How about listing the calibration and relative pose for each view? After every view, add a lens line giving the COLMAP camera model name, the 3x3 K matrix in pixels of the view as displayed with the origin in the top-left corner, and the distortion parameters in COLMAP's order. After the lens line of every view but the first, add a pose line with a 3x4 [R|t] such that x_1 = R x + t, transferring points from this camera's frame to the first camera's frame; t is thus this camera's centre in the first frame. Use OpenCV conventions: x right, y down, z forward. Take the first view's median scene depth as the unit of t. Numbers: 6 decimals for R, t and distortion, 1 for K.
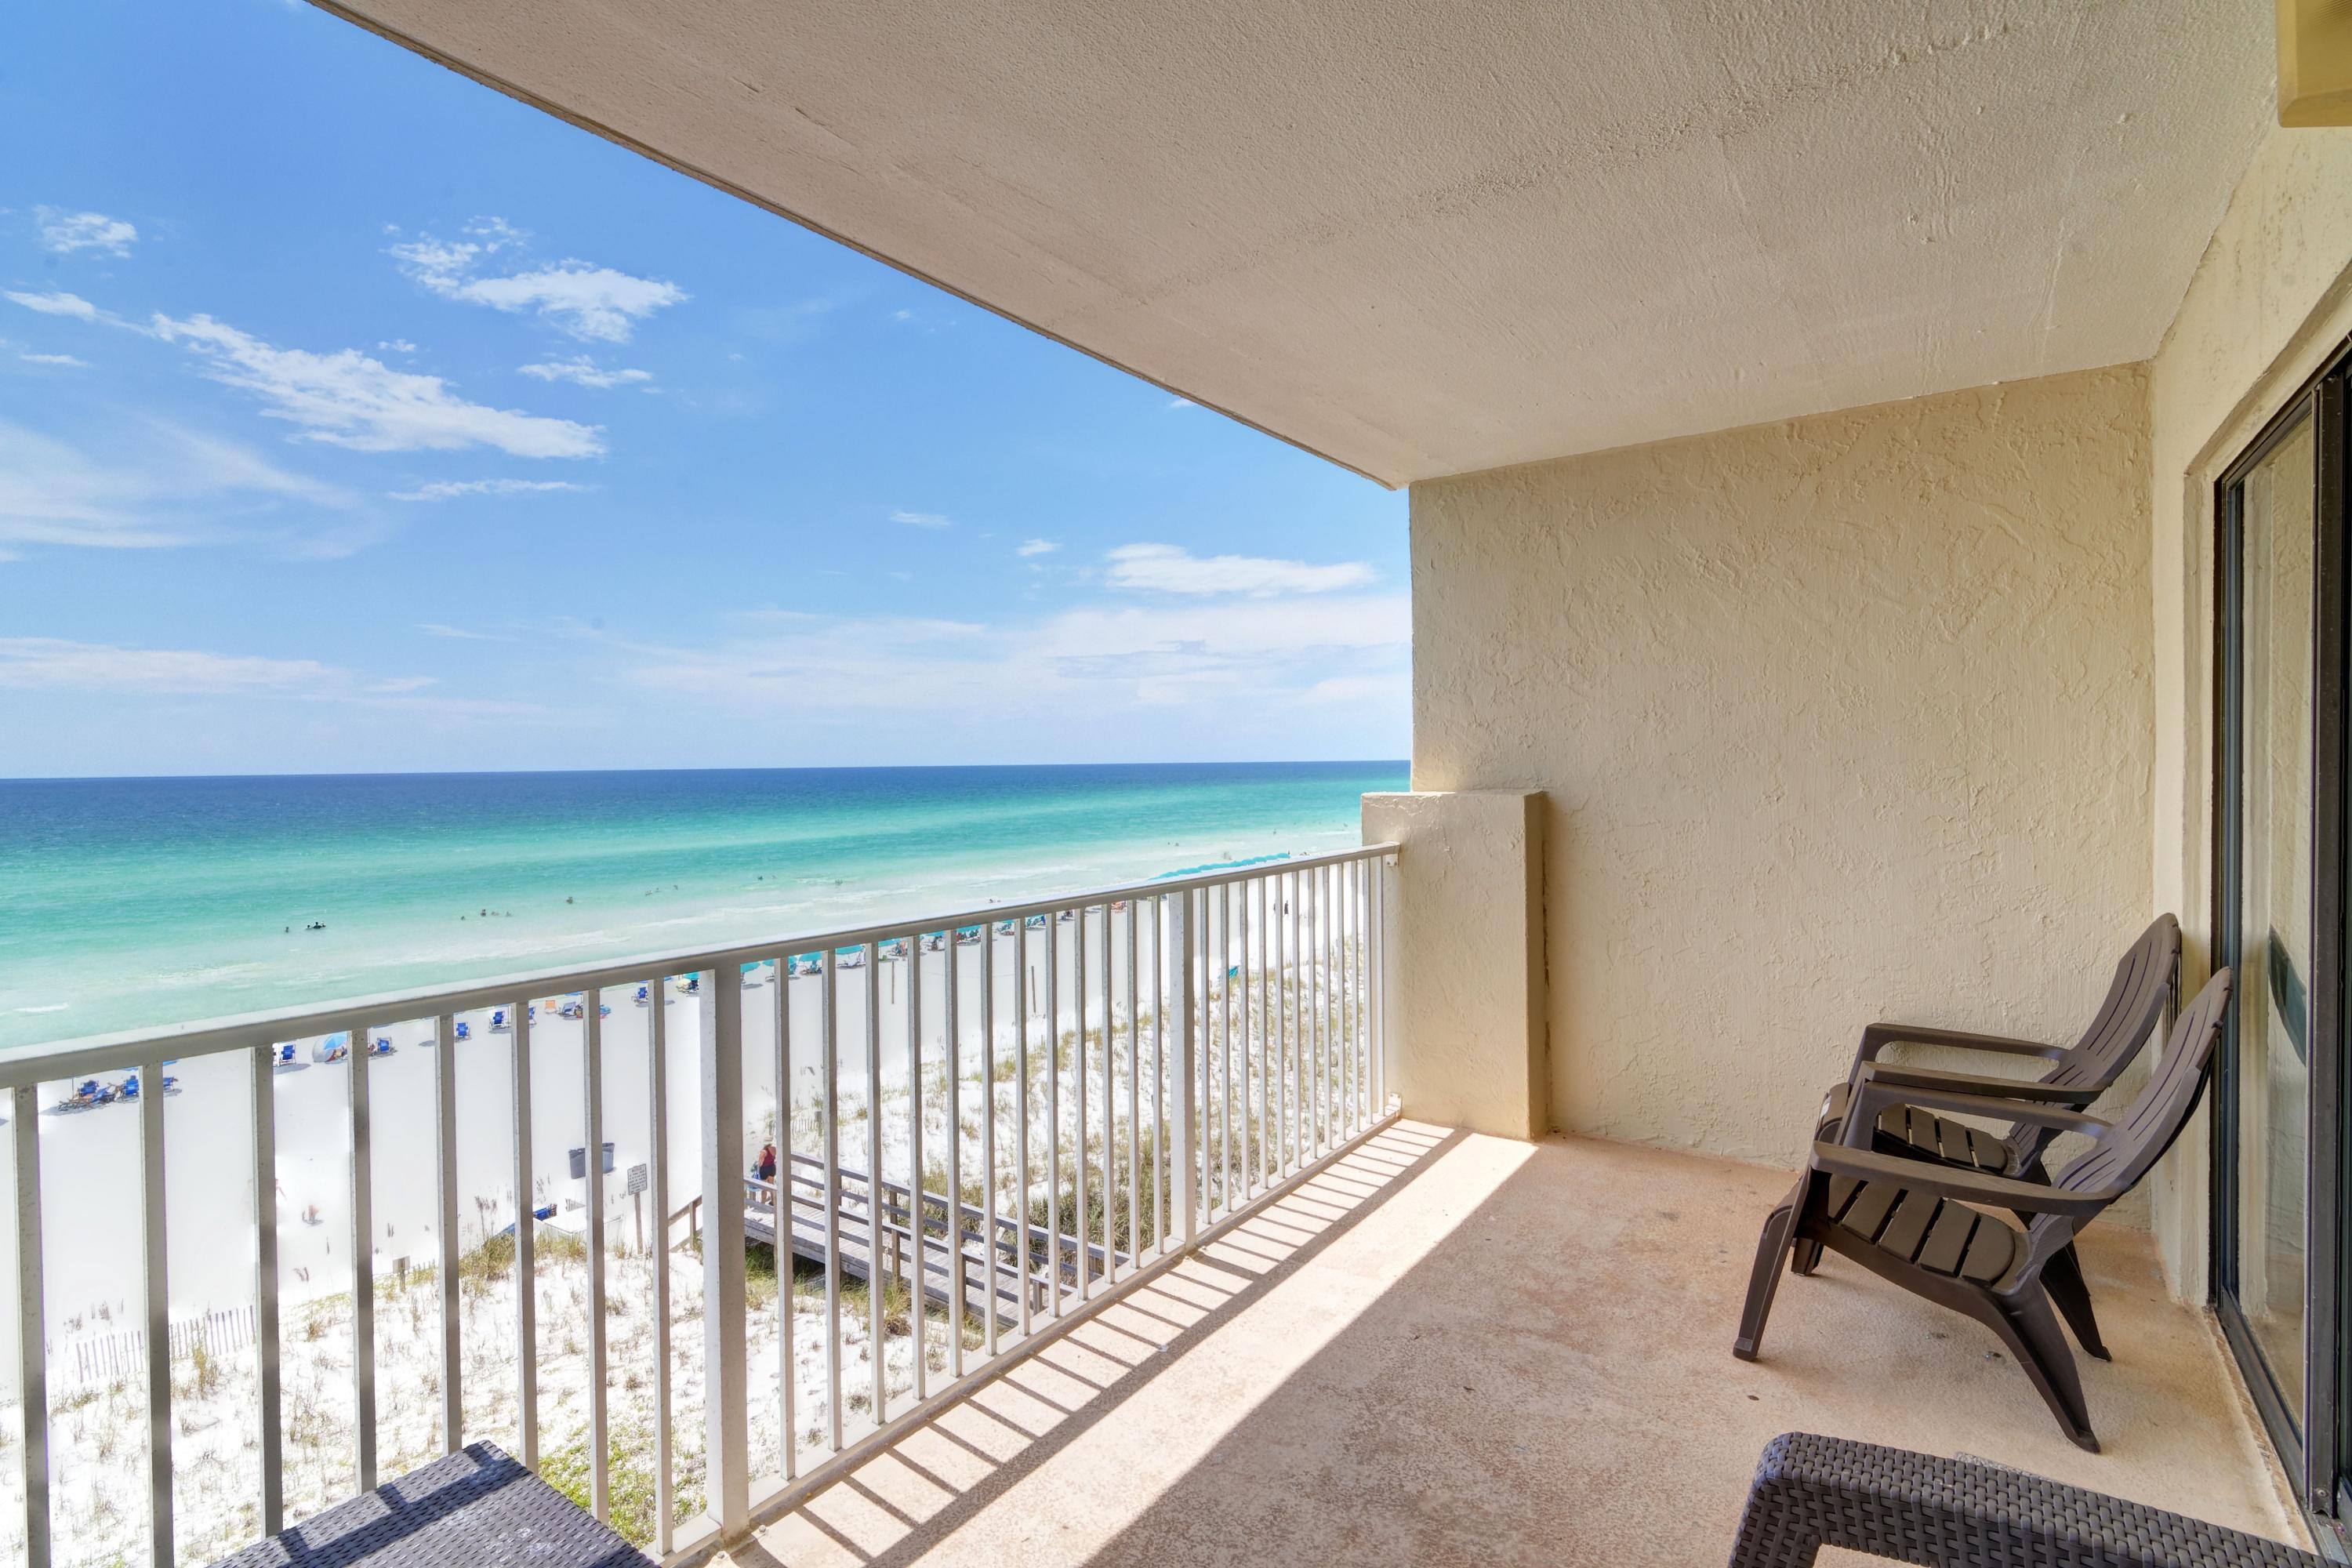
lens RADIAL K [[1137.8, 0, 1182.9], [0, 1137.8, 782.0], [0, 0, 1]] dist [0.020807, -0.005909]
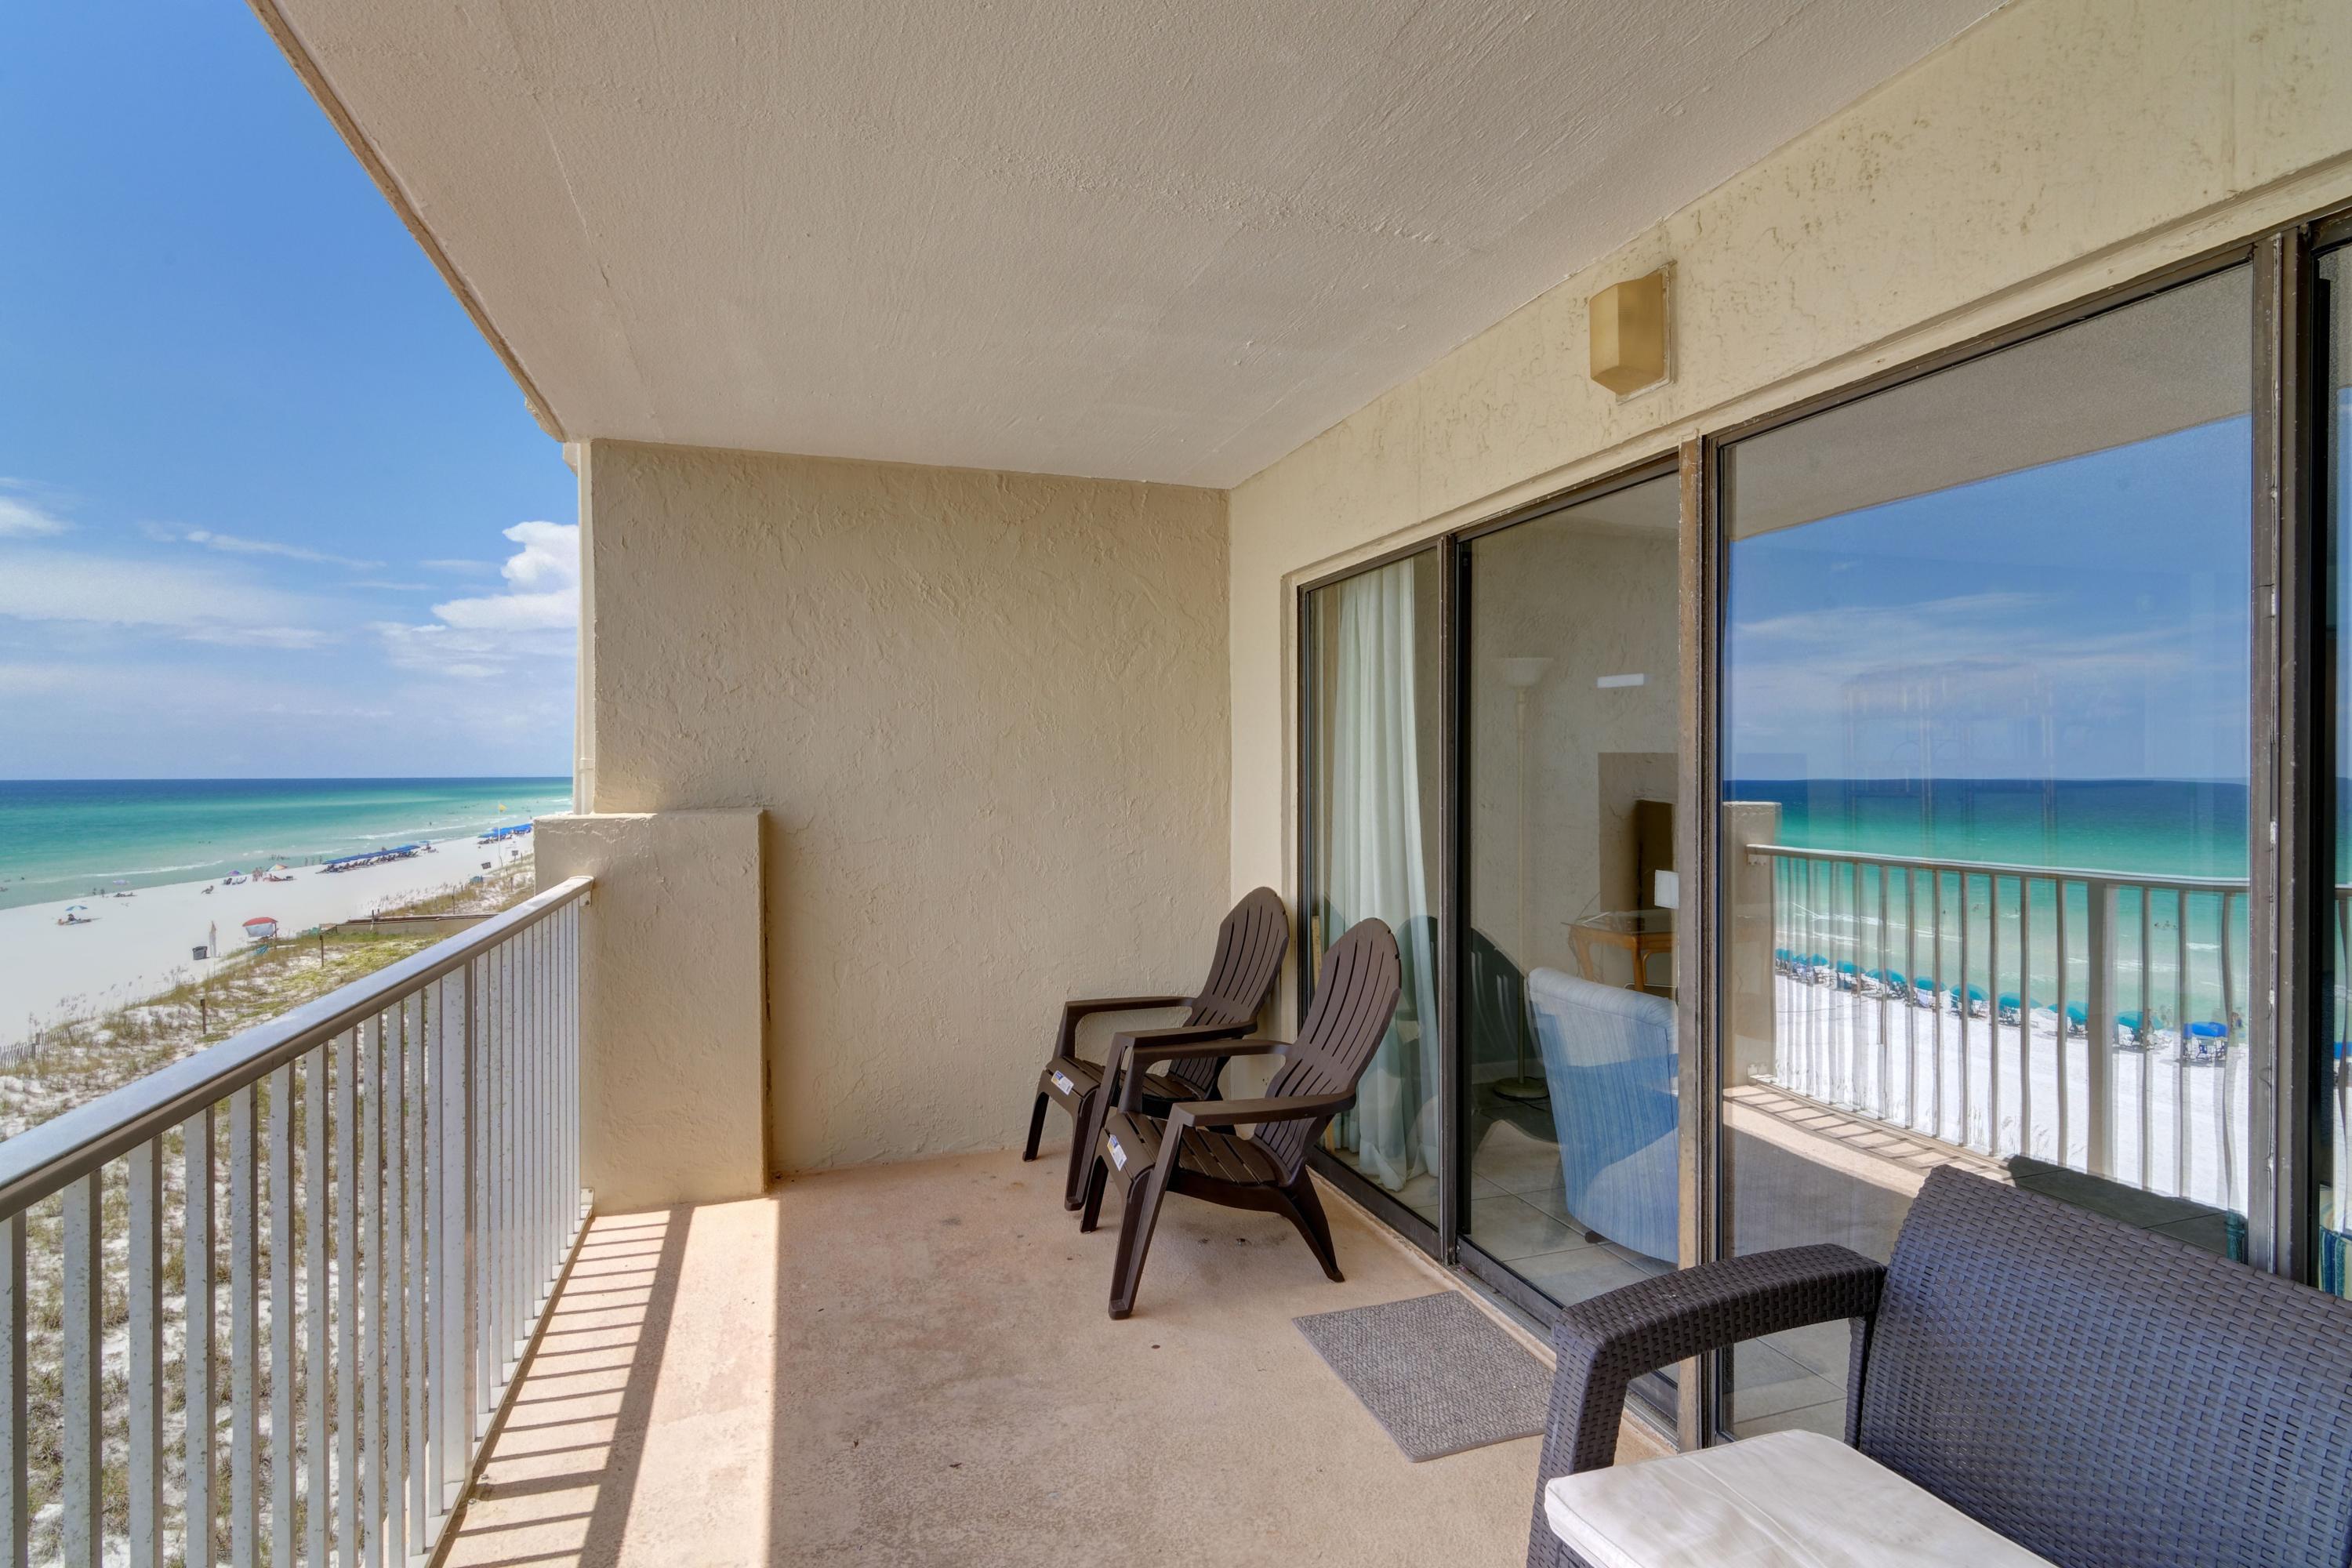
lens RADIAL K [[1137.8, 0, 1175.4], [0, 1137.8, 780.6], [0, 0, 1]] dist [0.020807, -0.005909]
pose [[0.591771, 0.001951, 0.806104, -0.245343], [0.011655, 0.999872, -0.010976, -0.001799], [-0.806022, 0.015890, 0.591673, 0.199486]]
